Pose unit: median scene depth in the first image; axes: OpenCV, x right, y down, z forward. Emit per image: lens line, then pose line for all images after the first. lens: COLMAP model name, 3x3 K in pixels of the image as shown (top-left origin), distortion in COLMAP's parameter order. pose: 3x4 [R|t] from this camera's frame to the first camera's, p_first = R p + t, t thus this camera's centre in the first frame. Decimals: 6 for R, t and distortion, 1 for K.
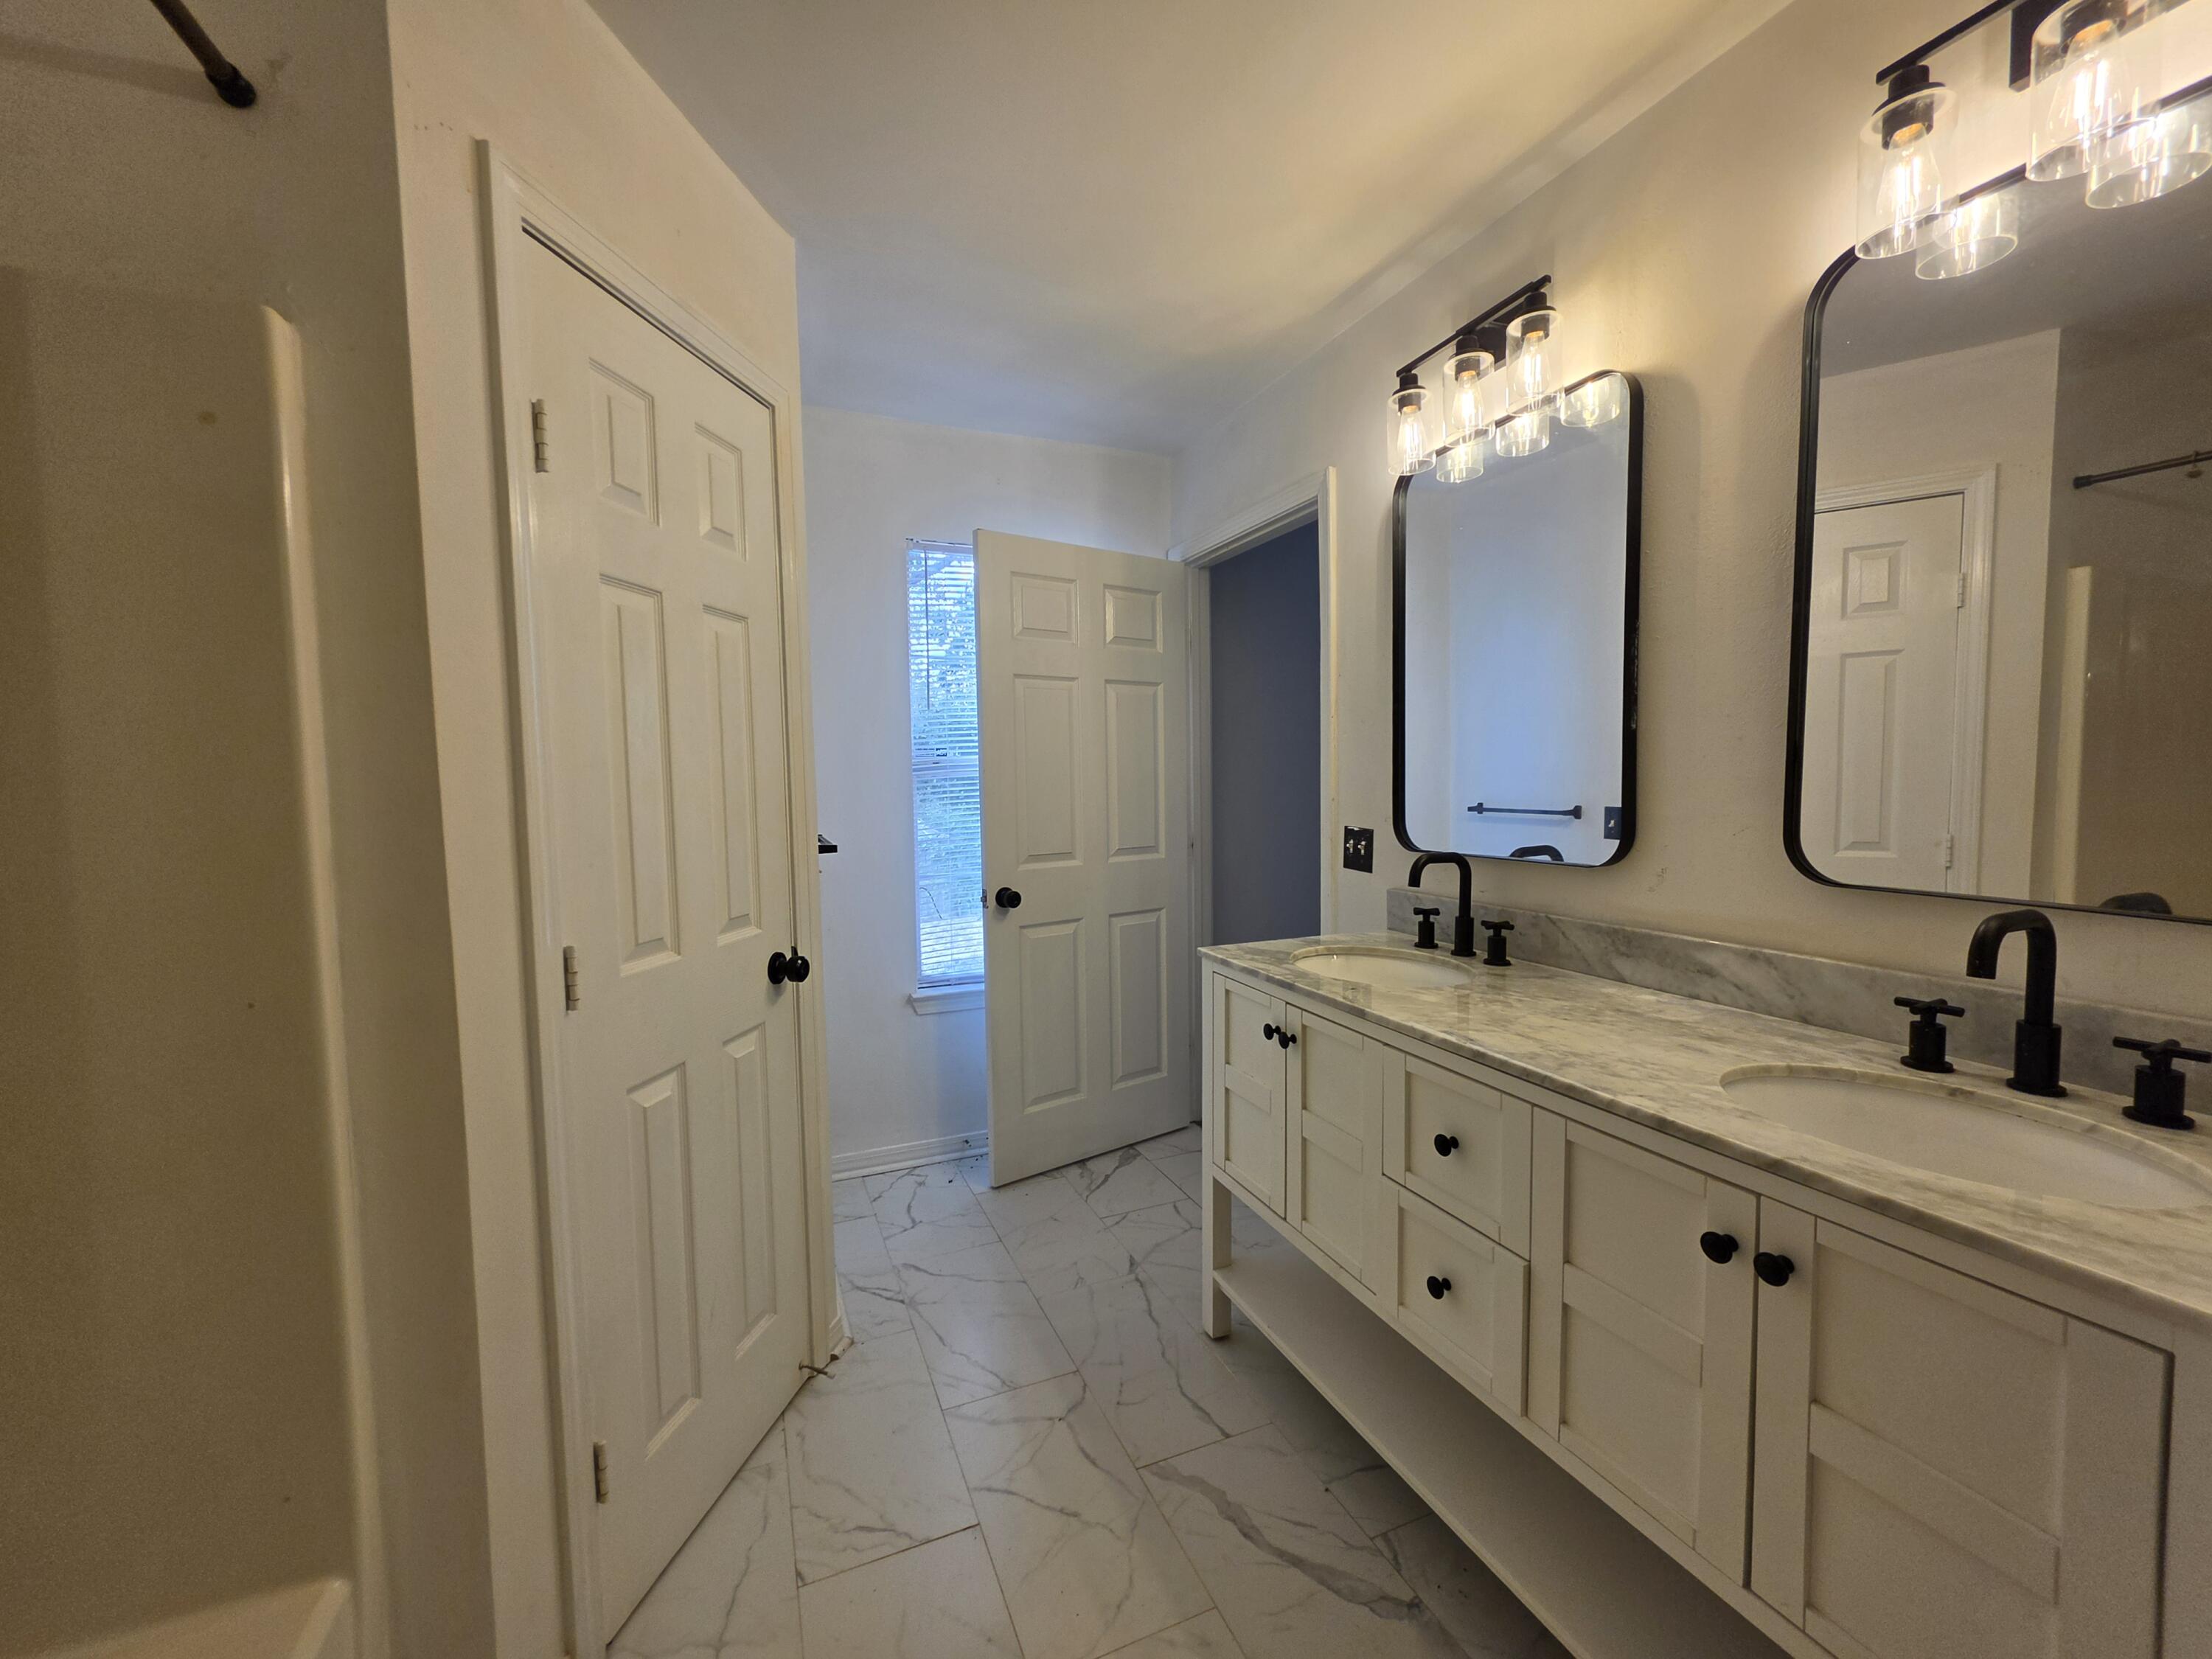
lens RADIAL K [[870.7, 0, 1117.8], [0, 870.7, 826.1], [0, 0, 1]] dist [-0.003558, 0.000129]
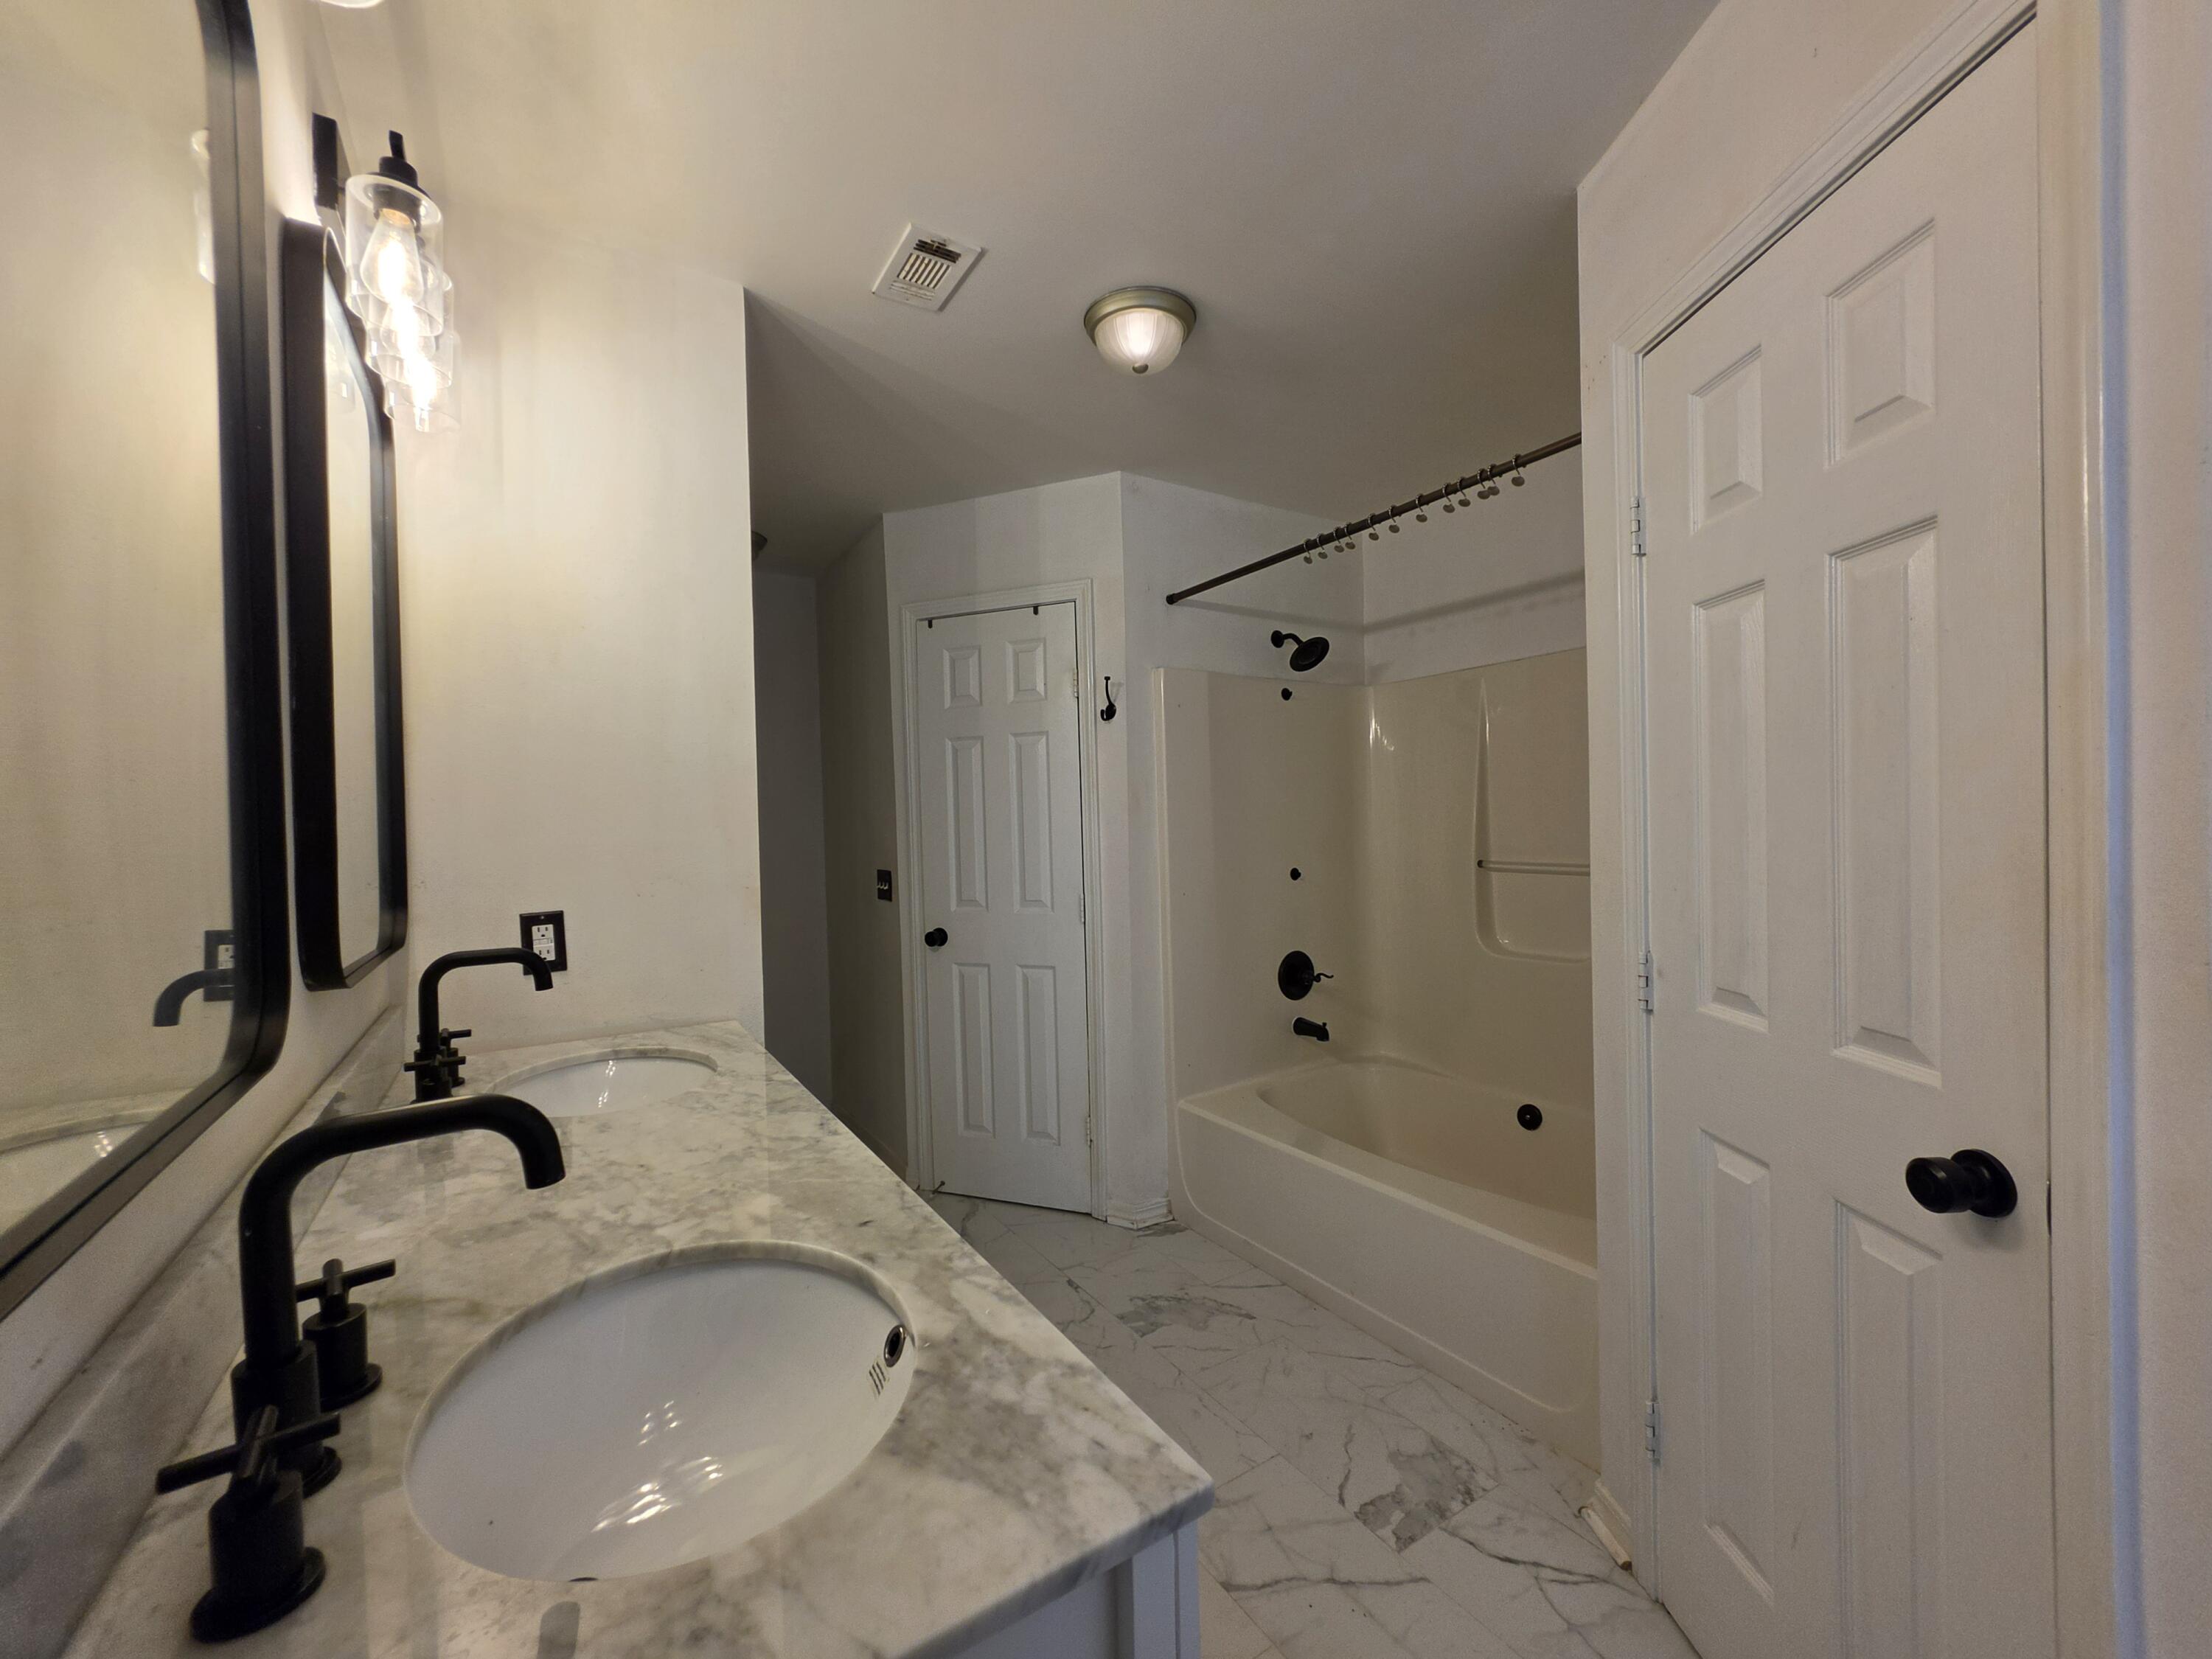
lens RADIAL K [[870.7, 0, 1104.5], [0, 870.7, 835.9], [0, 0, 1]] dist [-0.003558, 0.000129]
pose [[-0.986977, 0.034389, -0.157143, 0.245683], [0.022525, 0.996802, 0.076667, -0.116859], [0.159277, 0.072129, -0.984595, 1.899948]]
